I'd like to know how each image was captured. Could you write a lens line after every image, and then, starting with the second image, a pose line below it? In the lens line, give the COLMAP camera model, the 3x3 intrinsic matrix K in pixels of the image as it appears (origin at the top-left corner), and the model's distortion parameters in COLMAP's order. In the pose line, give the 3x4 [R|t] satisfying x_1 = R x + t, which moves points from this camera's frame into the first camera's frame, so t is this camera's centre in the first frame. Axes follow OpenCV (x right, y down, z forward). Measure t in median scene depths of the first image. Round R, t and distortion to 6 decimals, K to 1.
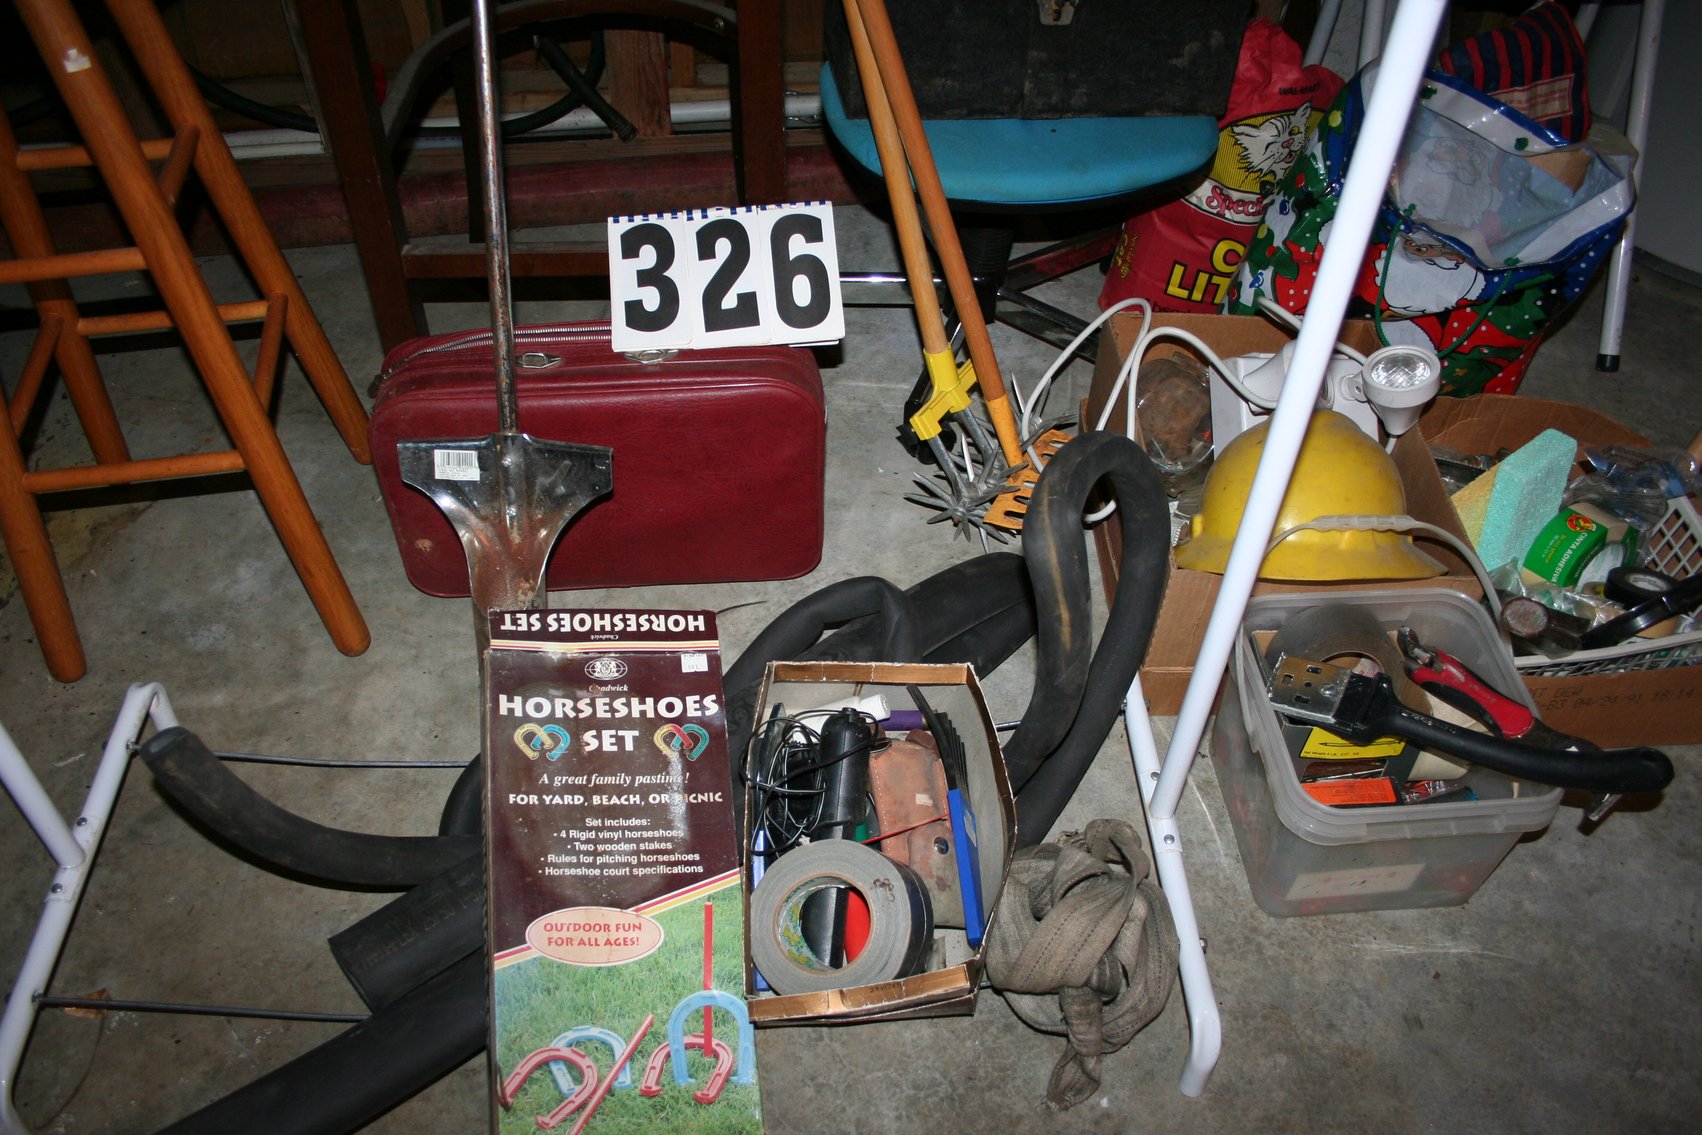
lens RADIAL K [[1421.4, 0, 839.4], [0, 1421.4, 581.7], [0, 0, 1]] dist [-0.149569, 0.120848]
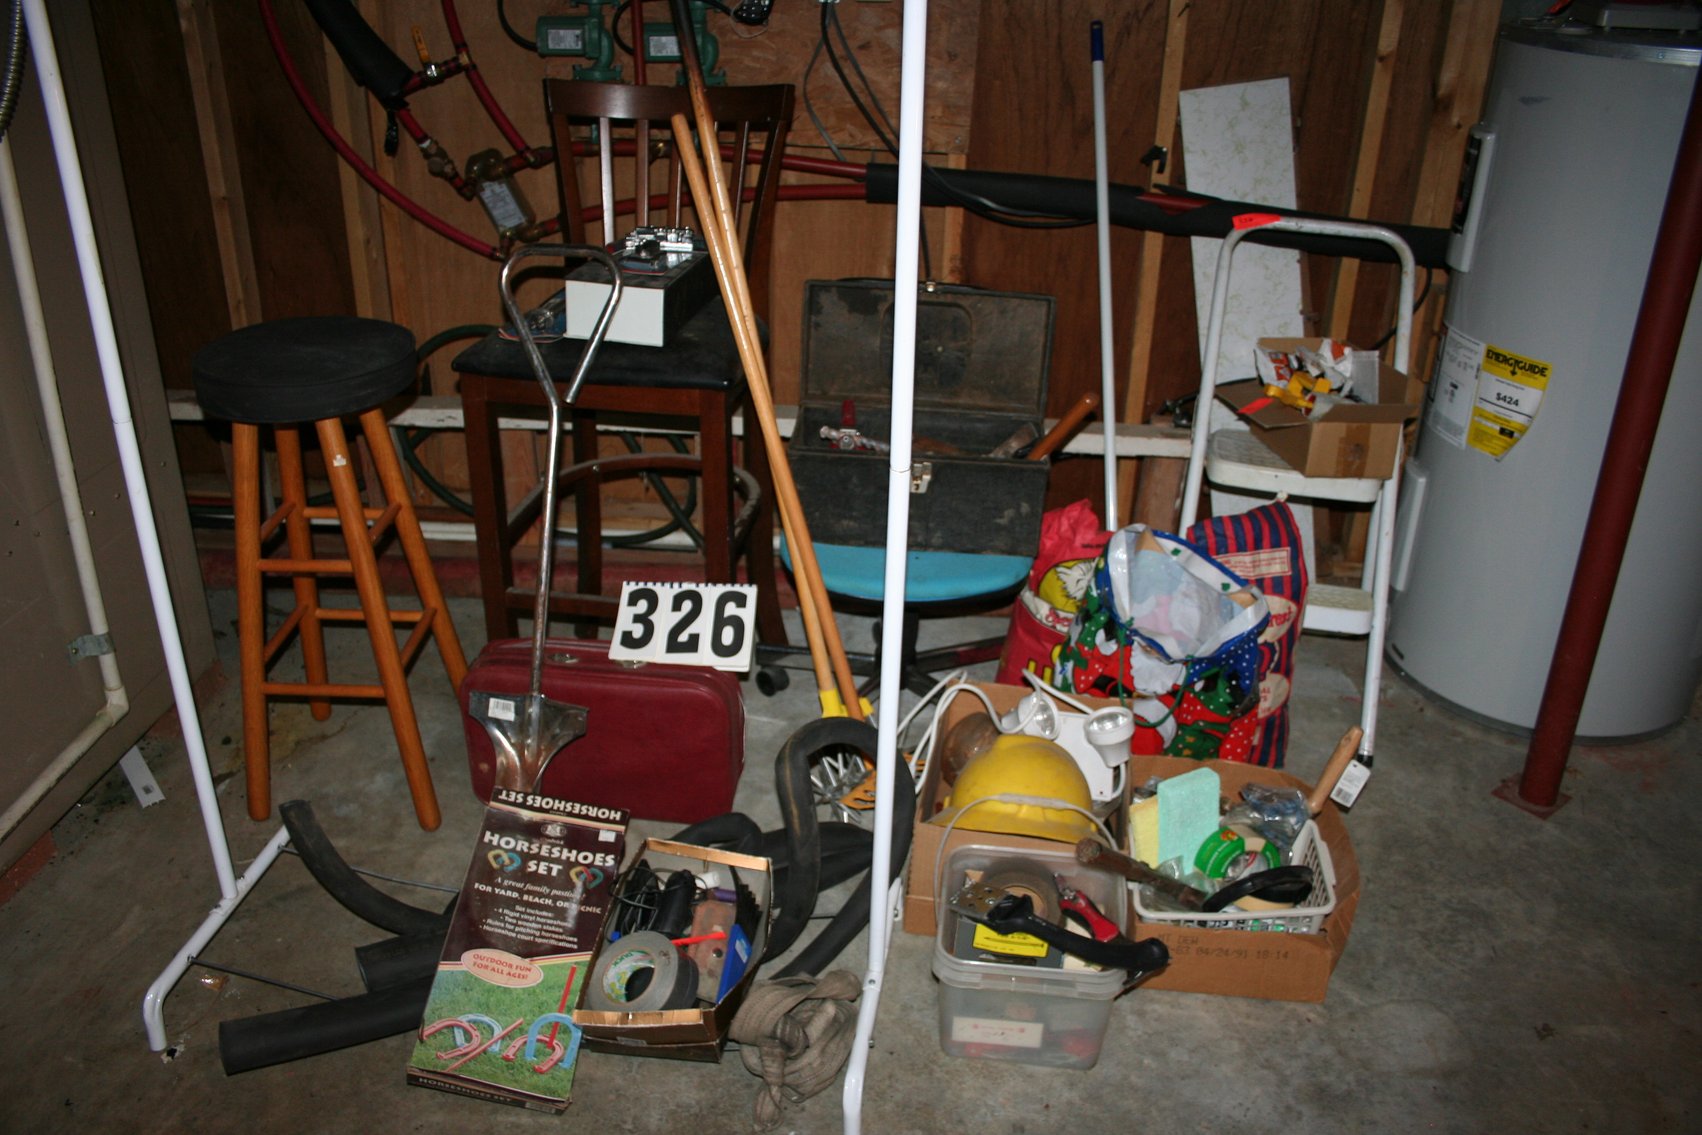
lens RADIAL K [[1421.4, 0, 848.3], [0, 1421.4, 576.3], [0, 0, 1]] dist [-0.149569, 0.120848]
pose [[0.980395, 0.086191, -0.177190, 0.426430], [-0.139148, 0.939544, -0.312881, 0.241135], [0.139511, 0.331403, 0.933118, -0.575180]]
